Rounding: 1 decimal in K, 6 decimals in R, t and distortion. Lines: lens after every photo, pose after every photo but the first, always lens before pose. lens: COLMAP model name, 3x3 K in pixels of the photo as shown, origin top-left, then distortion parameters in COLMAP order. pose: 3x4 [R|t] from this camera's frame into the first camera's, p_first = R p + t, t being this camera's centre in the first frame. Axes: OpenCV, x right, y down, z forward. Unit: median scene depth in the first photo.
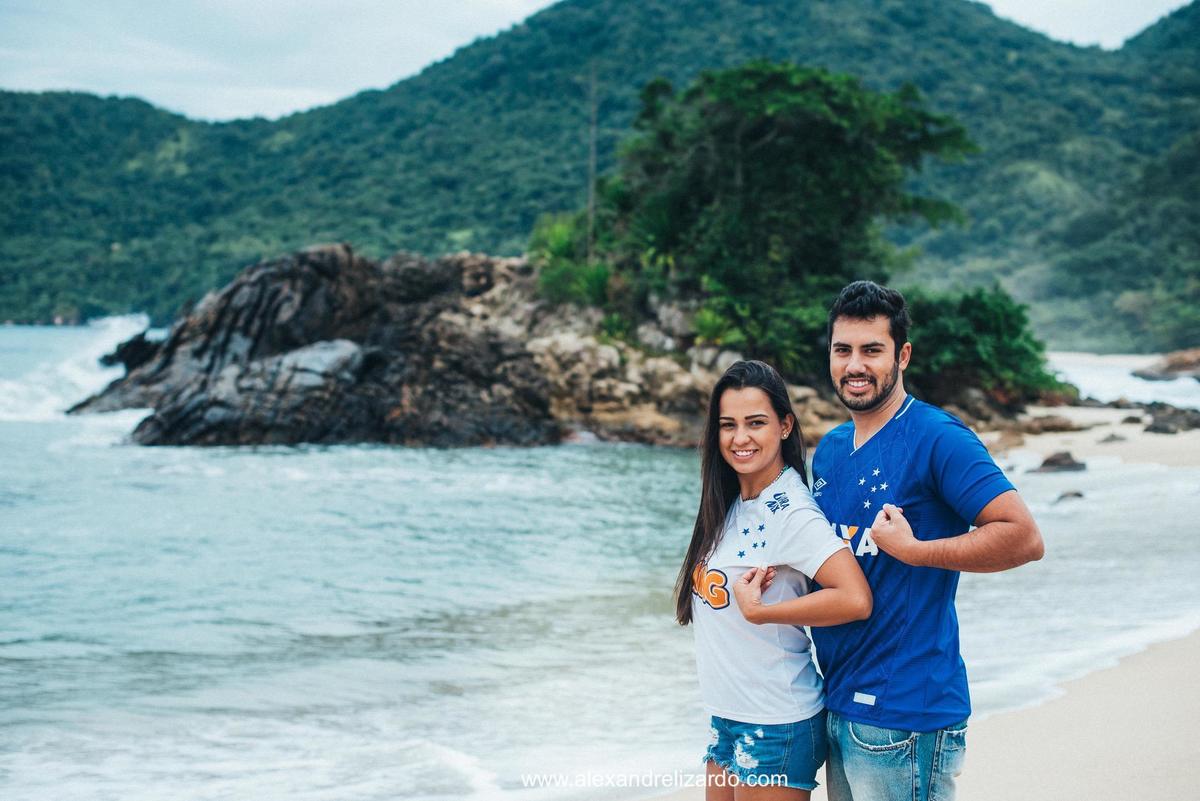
lens RADIAL K [[1705.7, 0, 628.8], [0, 1705.7, 407.8], [0, 0, 1]] dist [-0.115442, 0.000000]
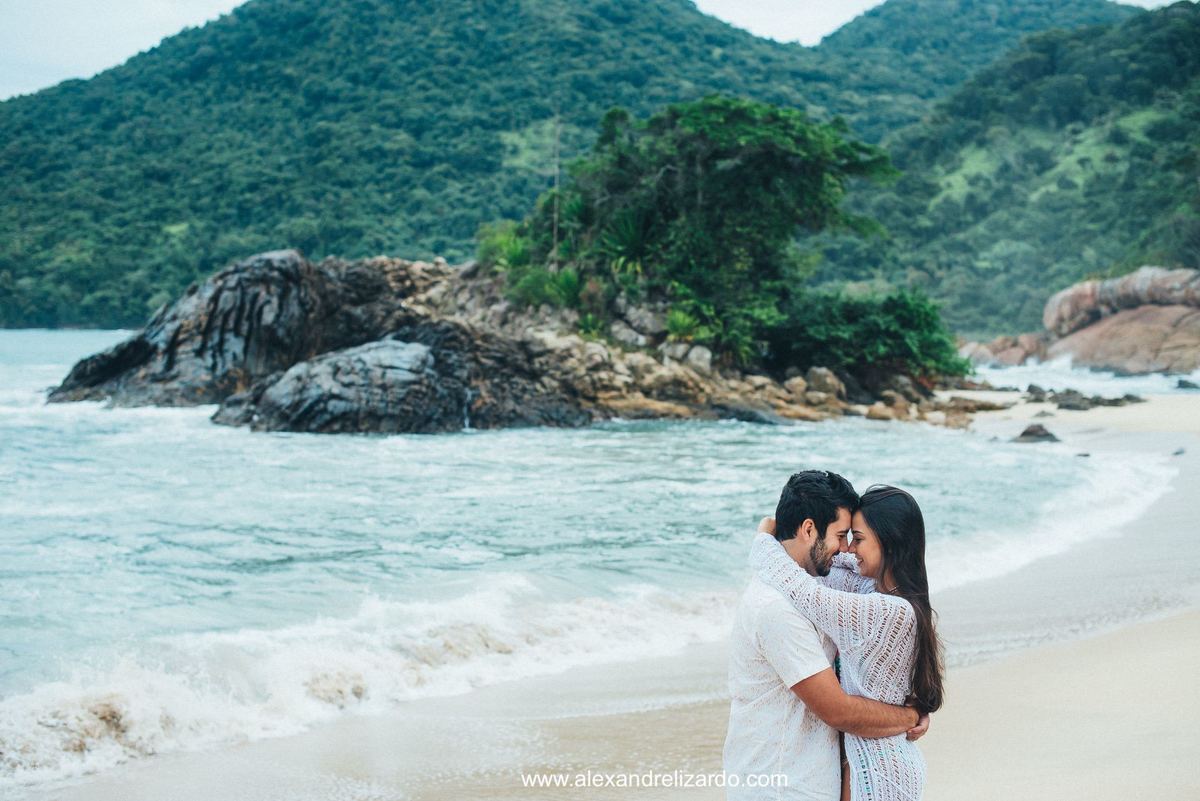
lens RADIAL K [[1705.7, 0, 607.9], [0, 1705.7, 416.4], [0, 0, 1]] dist [-0.115442, 0.000000]
pose [[0.985727, -0.017462, 0.167444, -0.031064], [0.015667, 0.999805, 0.012035, -0.000039], [-0.167622, -0.009240, 0.985808, -0.021854]]
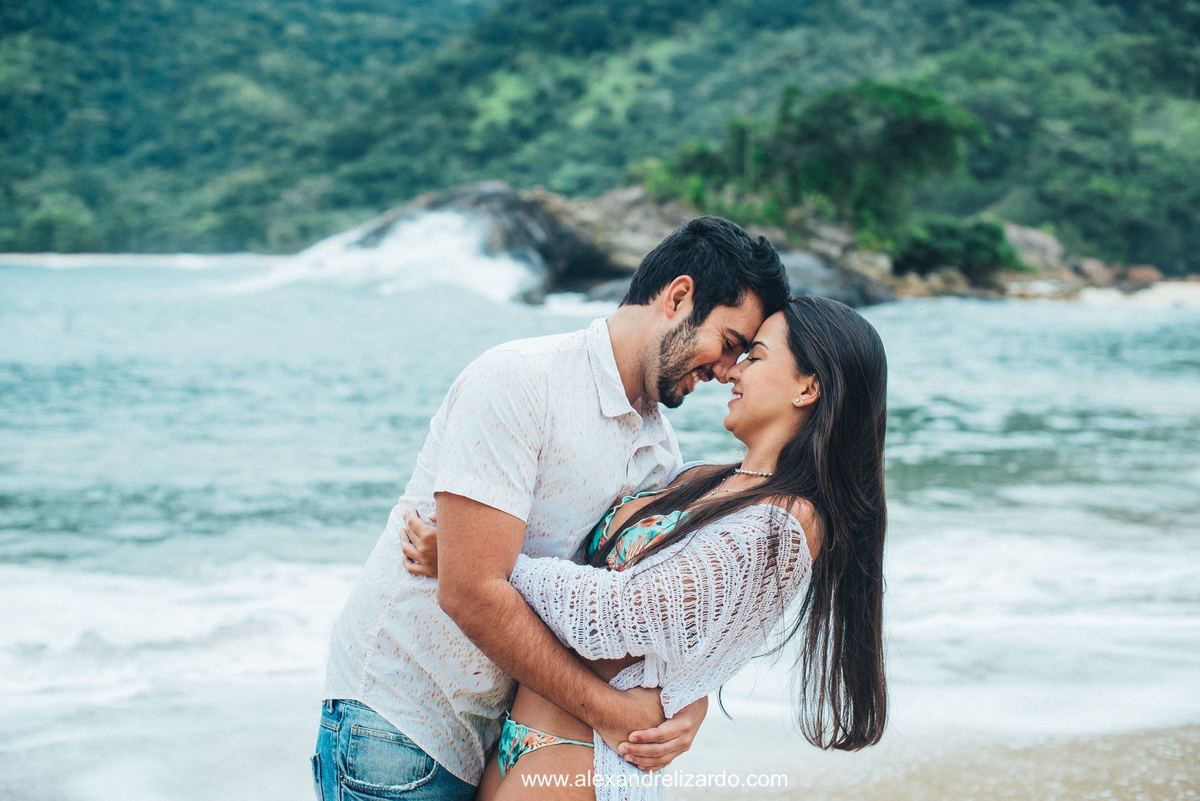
lens RADIAL K [[1705.7, 0, 597.3], [0, 1705.7, 468.7], [0, 0, 1]] dist [-0.115442, 0.000000]
pose [[0.869296, -0.079393, 0.487874, -0.157053], [0.034633, 0.994374, 0.100107, -0.000265], [-0.493077, -0.070125, 0.867155, -0.048955]]
